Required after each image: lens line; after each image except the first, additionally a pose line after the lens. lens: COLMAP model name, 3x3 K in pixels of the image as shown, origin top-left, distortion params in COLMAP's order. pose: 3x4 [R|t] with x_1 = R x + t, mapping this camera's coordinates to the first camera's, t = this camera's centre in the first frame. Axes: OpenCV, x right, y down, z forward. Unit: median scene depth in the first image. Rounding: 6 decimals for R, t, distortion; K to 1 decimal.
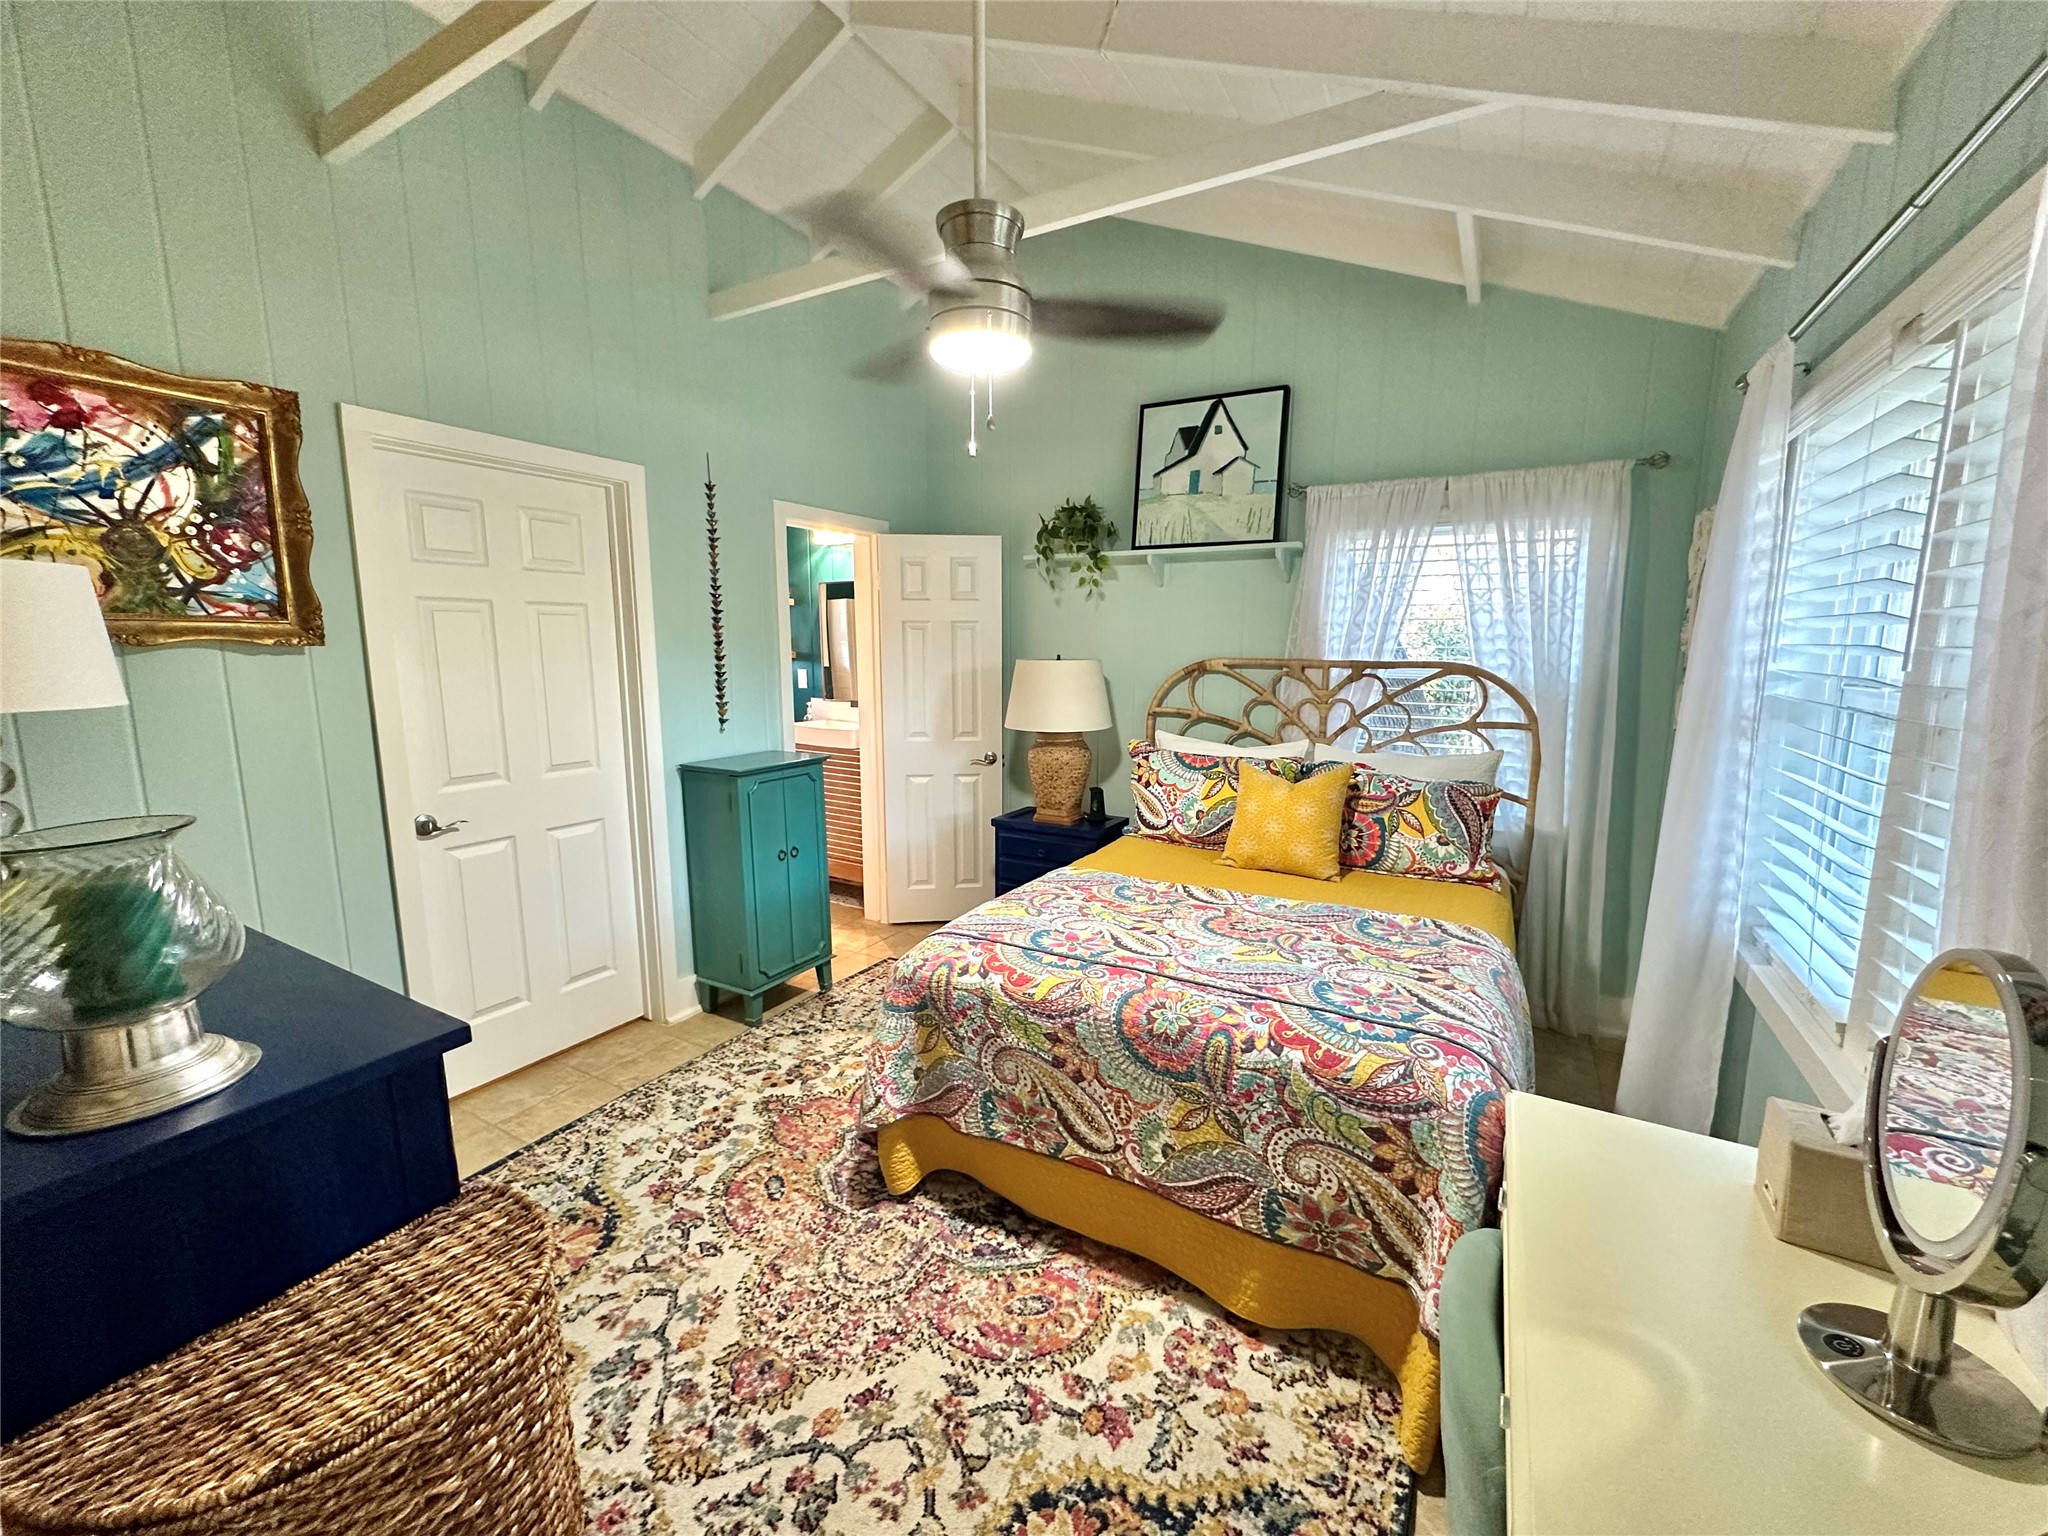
lens RADIAL K [[825.8, 0, 1028.1], [0, 825.8, 772.6], [0, 0, 1]] dist [-0.006260, 0.001416]
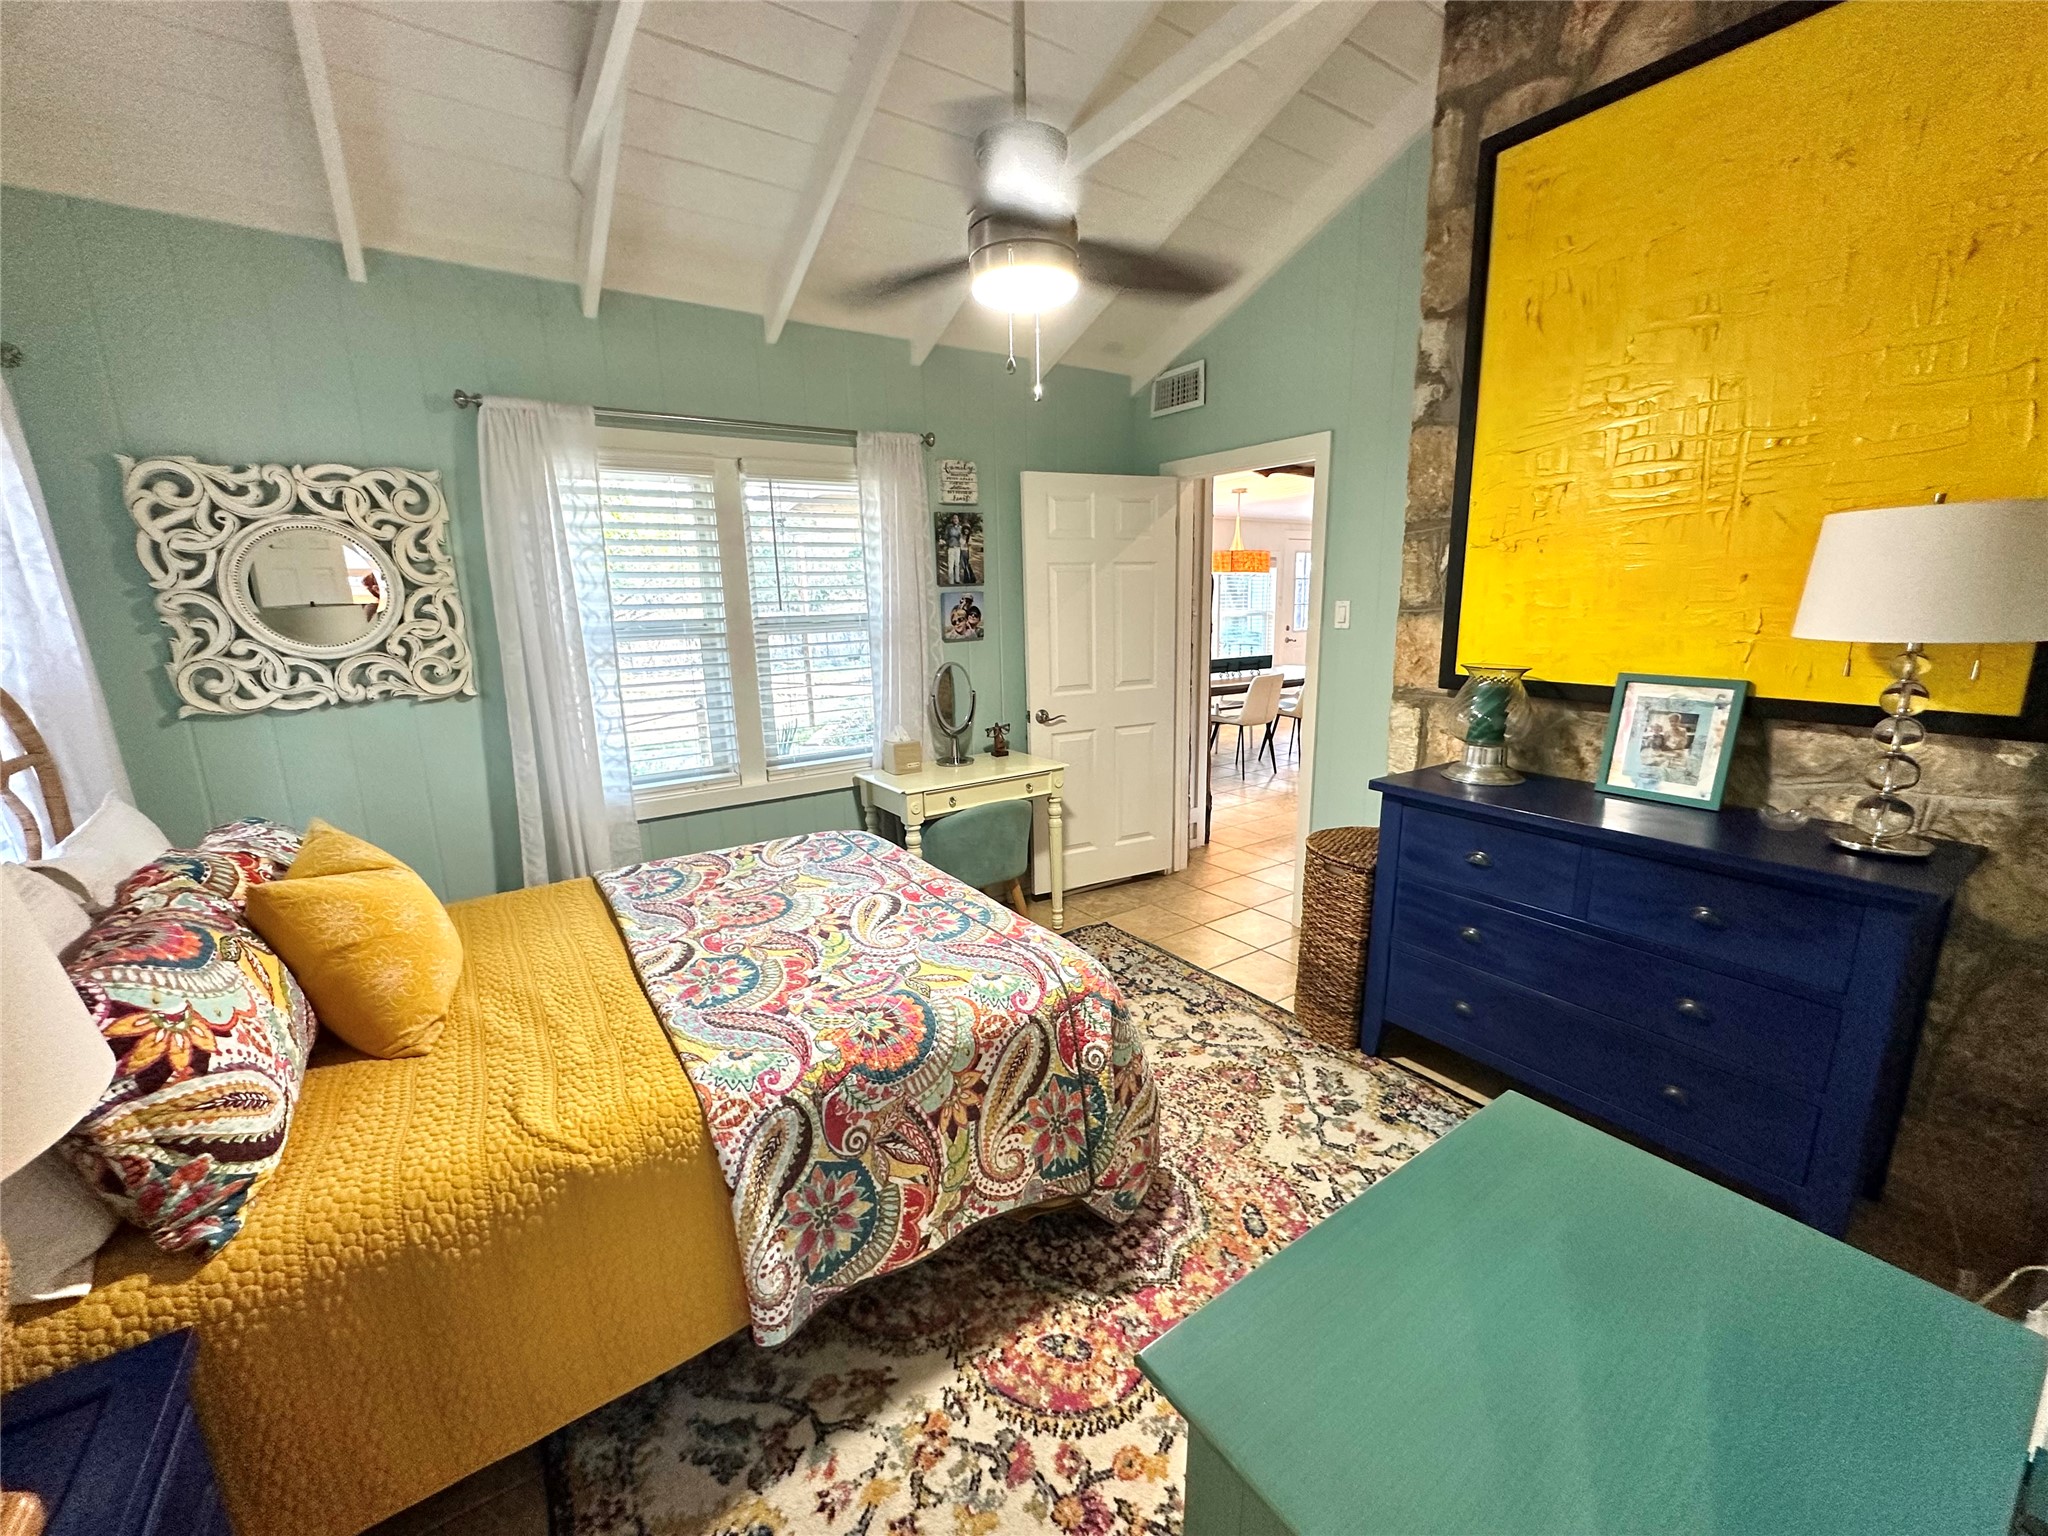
lens RADIAL K [[825.8, 0, 1027.5], [0, 825.8, 767.1], [0, 0, 1]] dist [-0.006260, 0.001416]
pose [[-0.904802, -0.064647, 0.420897, -0.457721], [0.089266, 0.937653, 0.335913, -0.281457], [-0.416371, 0.341507, -0.842620, 1.795289]]
